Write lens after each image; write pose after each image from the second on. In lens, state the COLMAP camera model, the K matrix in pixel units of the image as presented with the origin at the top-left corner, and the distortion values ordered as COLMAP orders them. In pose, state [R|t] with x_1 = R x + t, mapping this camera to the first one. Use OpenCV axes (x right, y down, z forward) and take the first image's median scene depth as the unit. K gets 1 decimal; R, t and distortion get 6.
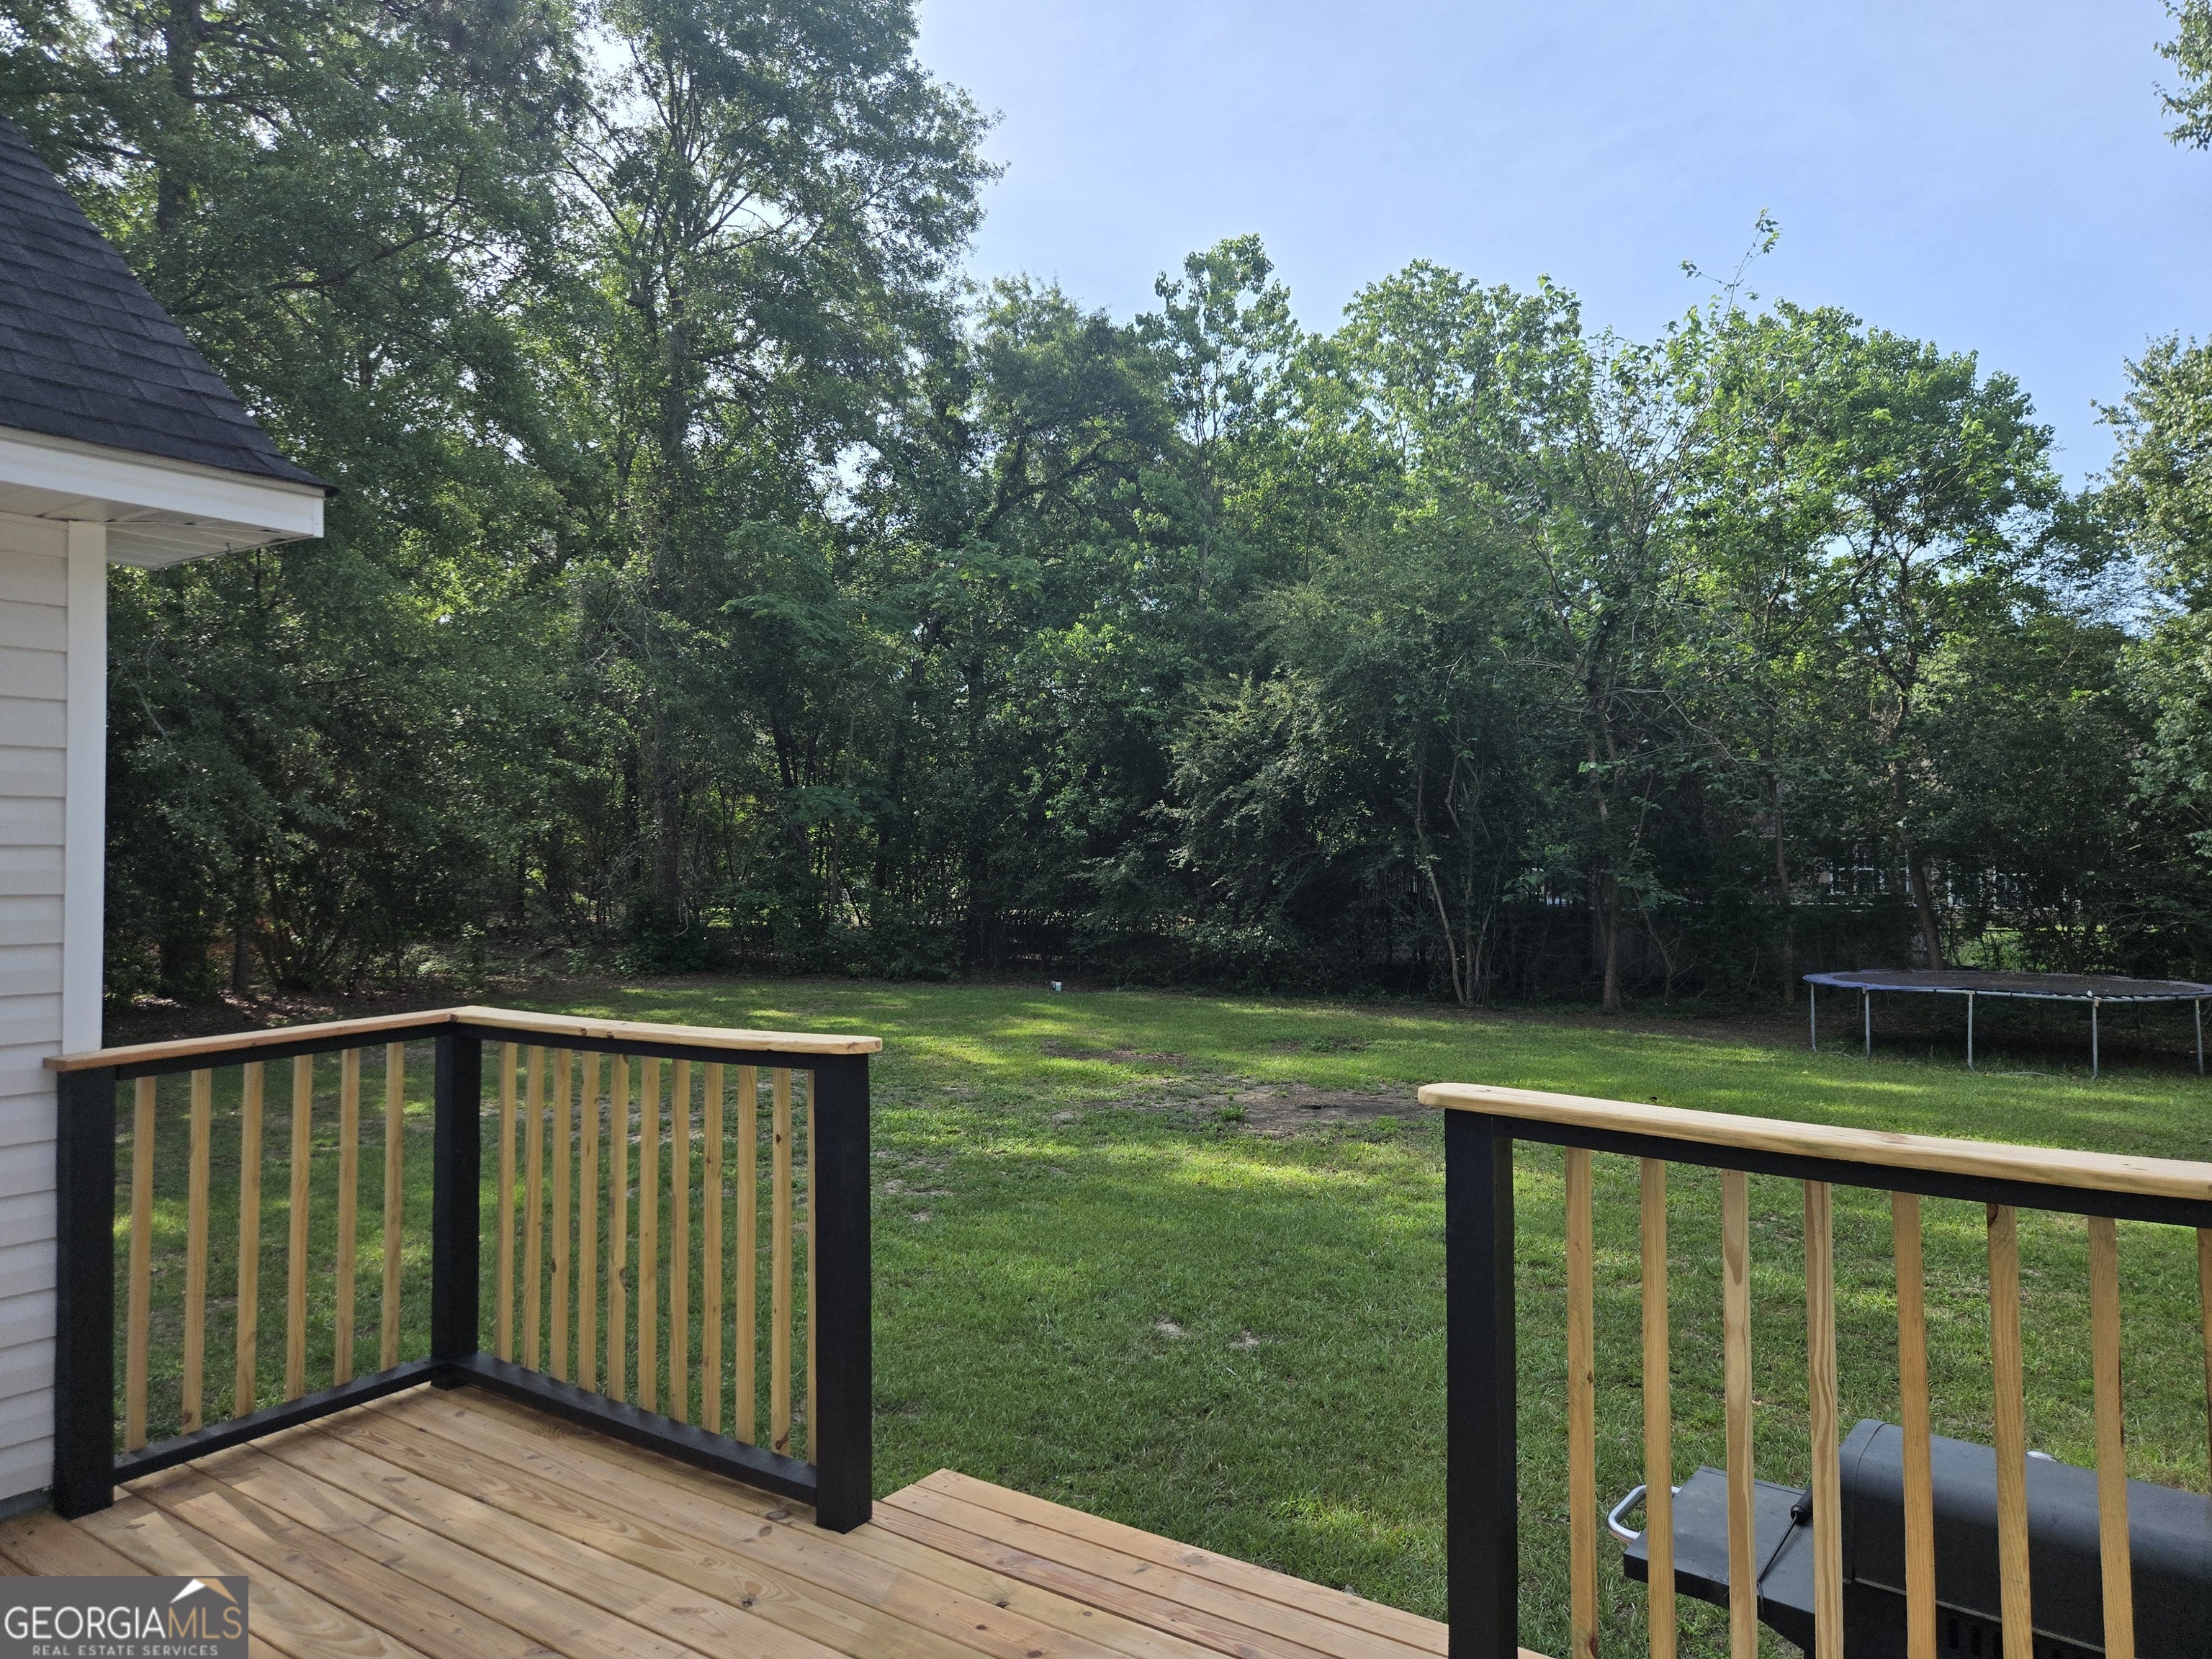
lens RADIAL K [[1484.8, 0, 1107.7], [0, 1484.8, 791.9], [0, 0, 1]] dist [0.063976, -0.050753]
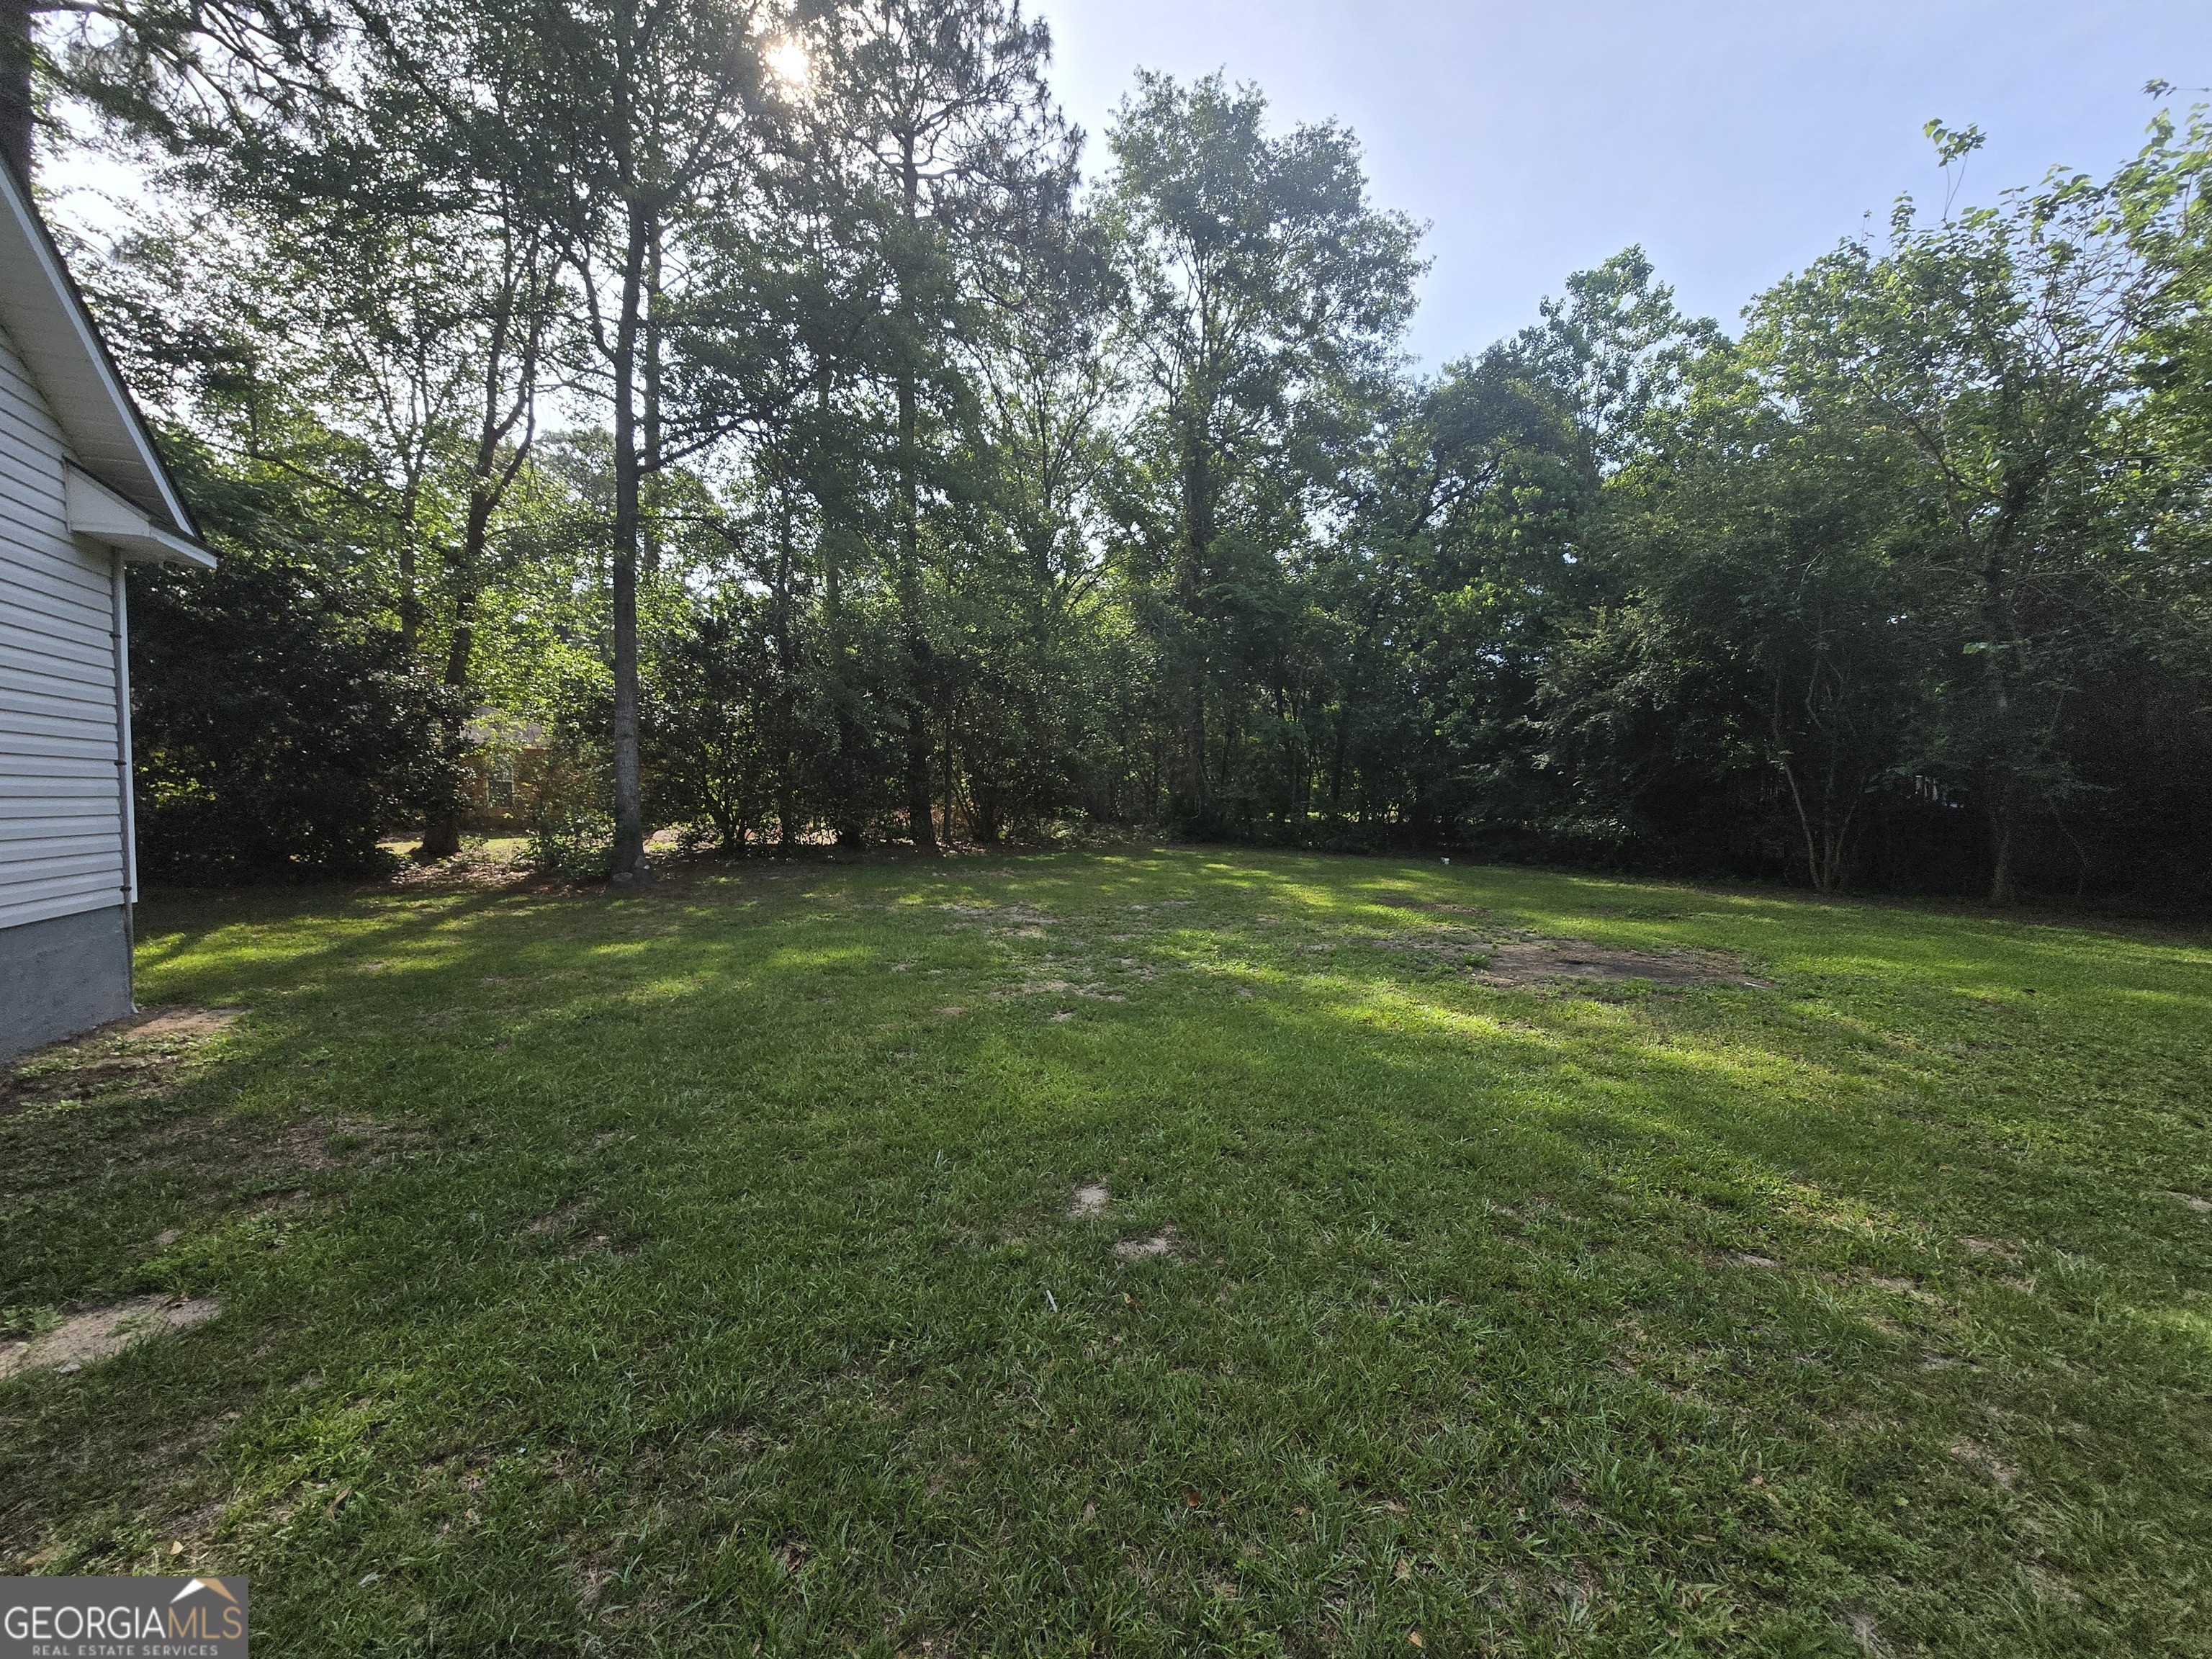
lens RADIAL K [[870.0, 0, 1105.2], [0, 870.0, 817.4], [0, 0, 1]] dist [-0.000933, -0.000635]
pose [[0.877198, 0.021703, -0.479638, 0.072691], [0.011971, 0.997679, 0.067037, 0.034961], [0.479980, -0.064547, 0.874902, 0.168603]]
